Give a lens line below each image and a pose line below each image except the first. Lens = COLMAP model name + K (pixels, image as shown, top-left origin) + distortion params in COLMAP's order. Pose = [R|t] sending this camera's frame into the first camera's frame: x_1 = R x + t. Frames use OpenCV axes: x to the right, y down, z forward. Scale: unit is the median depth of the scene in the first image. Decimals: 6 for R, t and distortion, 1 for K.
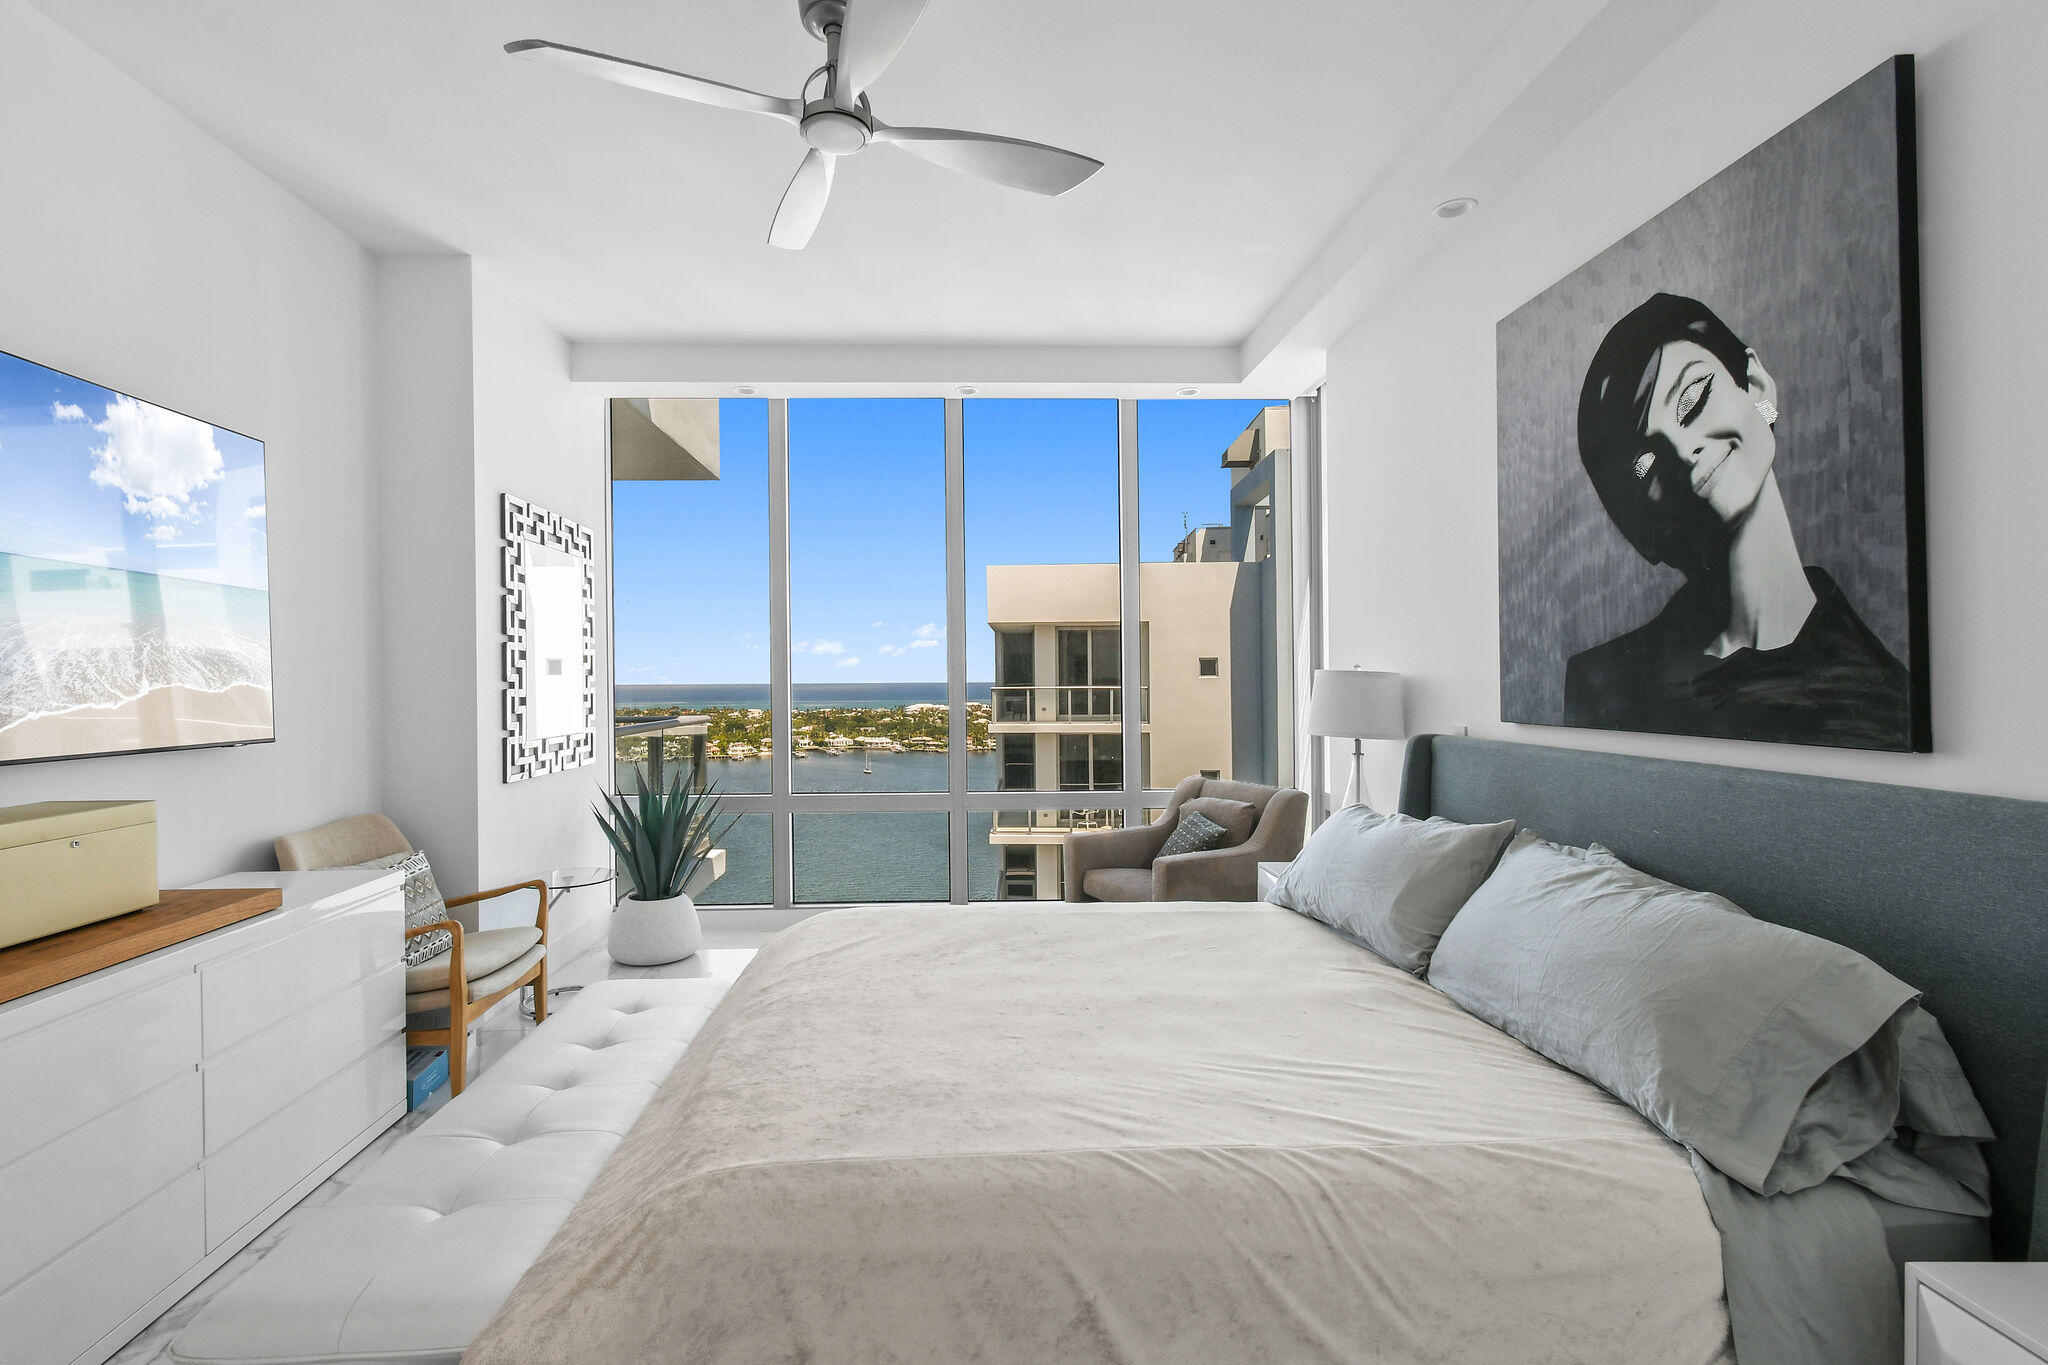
lens RADIAL K [[918.8, 0, 1012.5], [0, 918.8, 682.3], [0, 0, 1]] dist [0.015204, -0.009543]
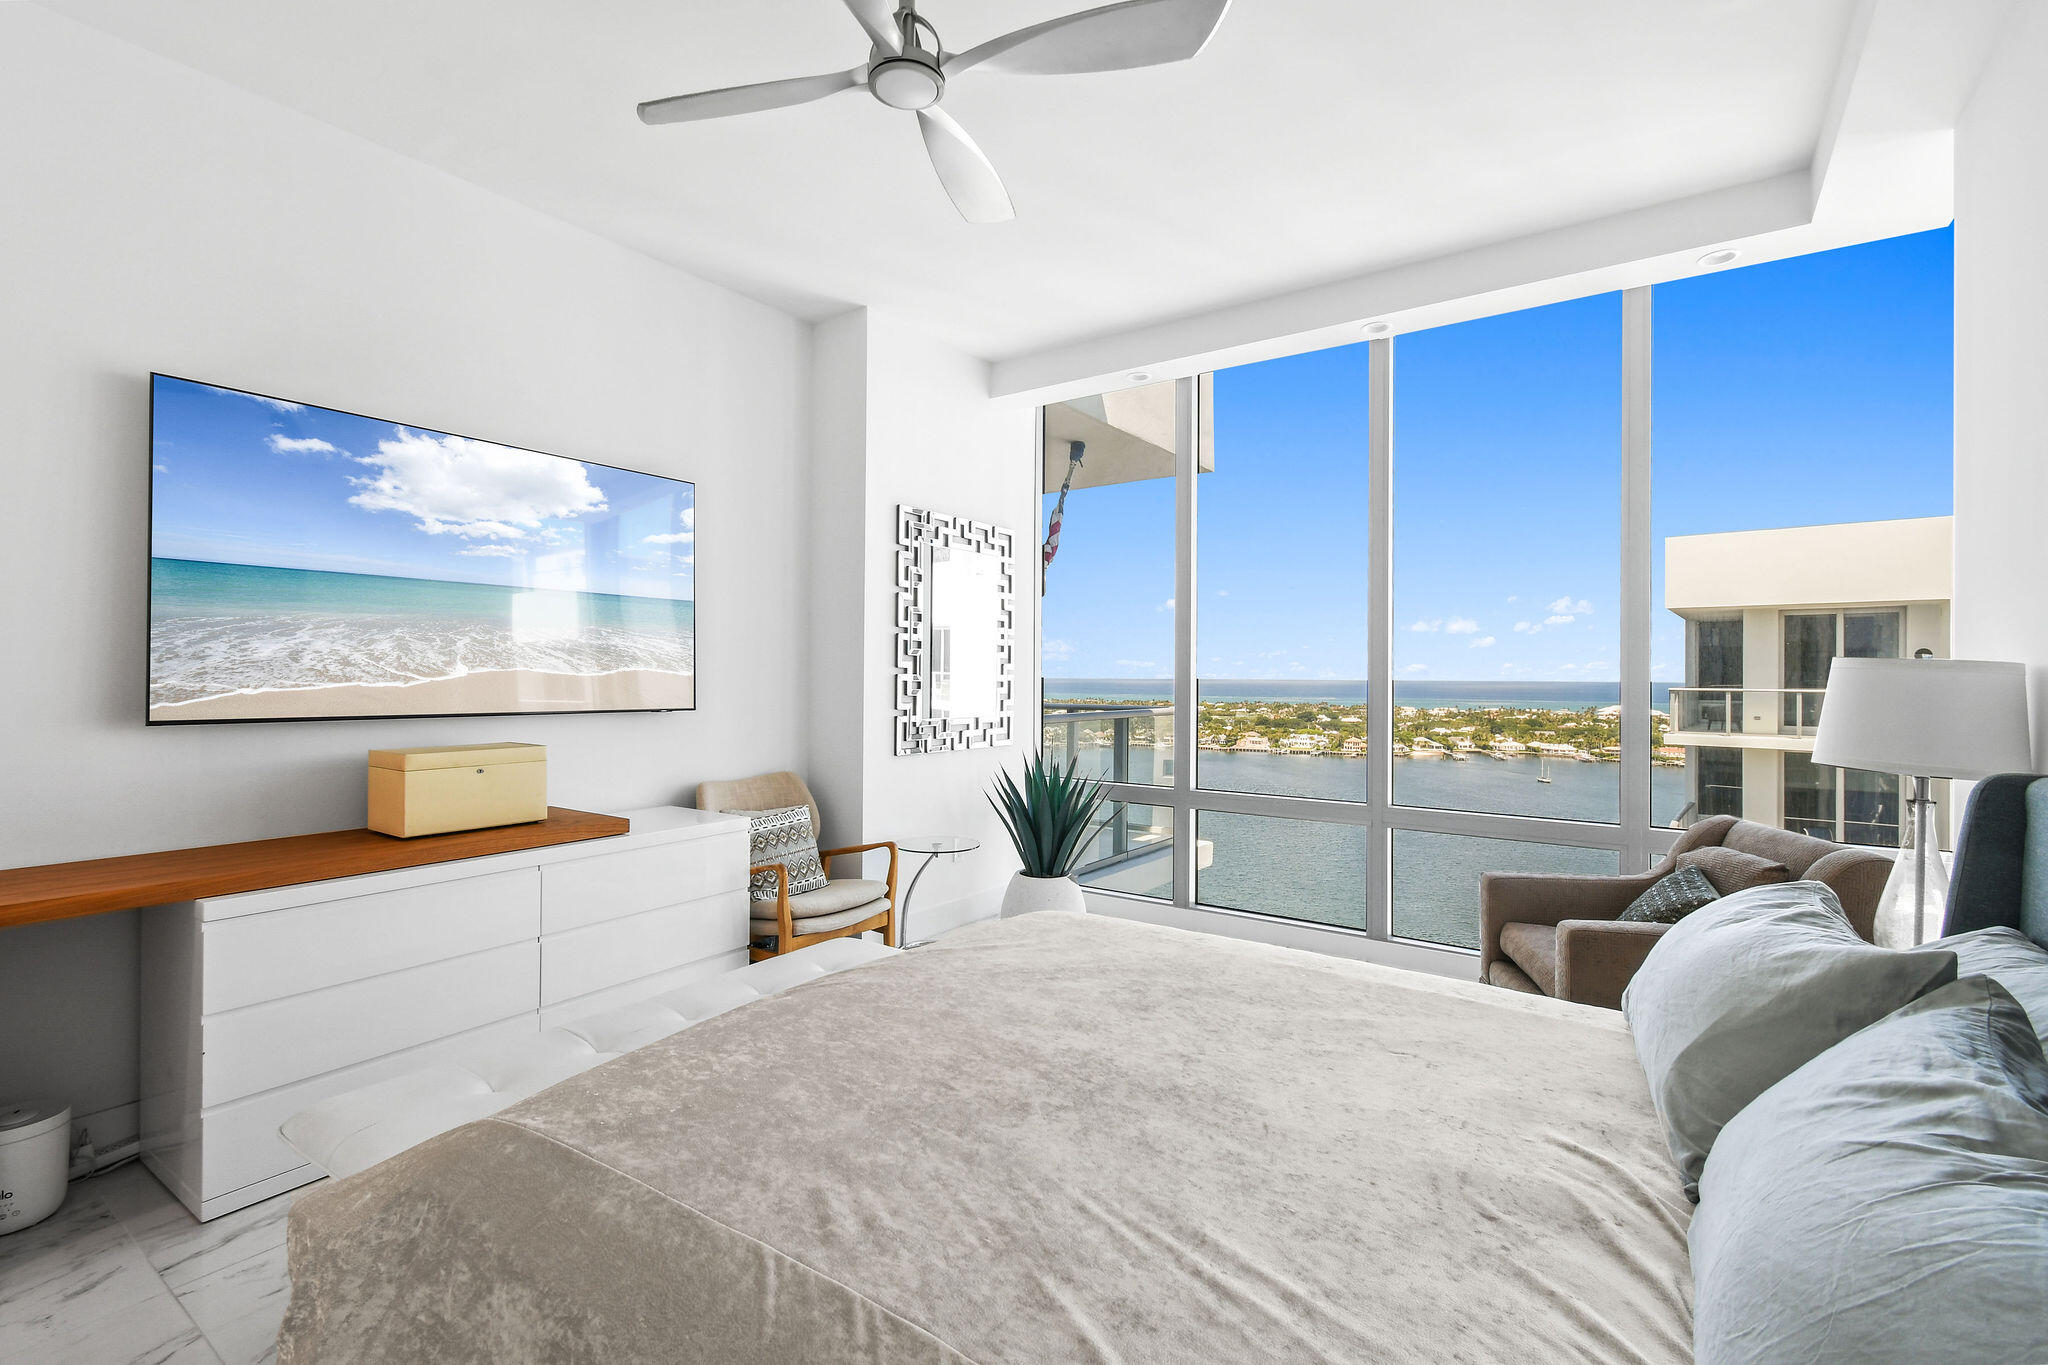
lens RADIAL K [[915.2, 0, 1036.8], [0, 915.2, 677.9], [0, 0, 1]] dist [0.001013, 0.000287]
pose [[0.790369, 0.013467, -0.612483, 0.252660], [-0.013682, 0.999897, 0.004330, 0.004444], [0.612478, 0.004958, 0.790472, 0.173852]]
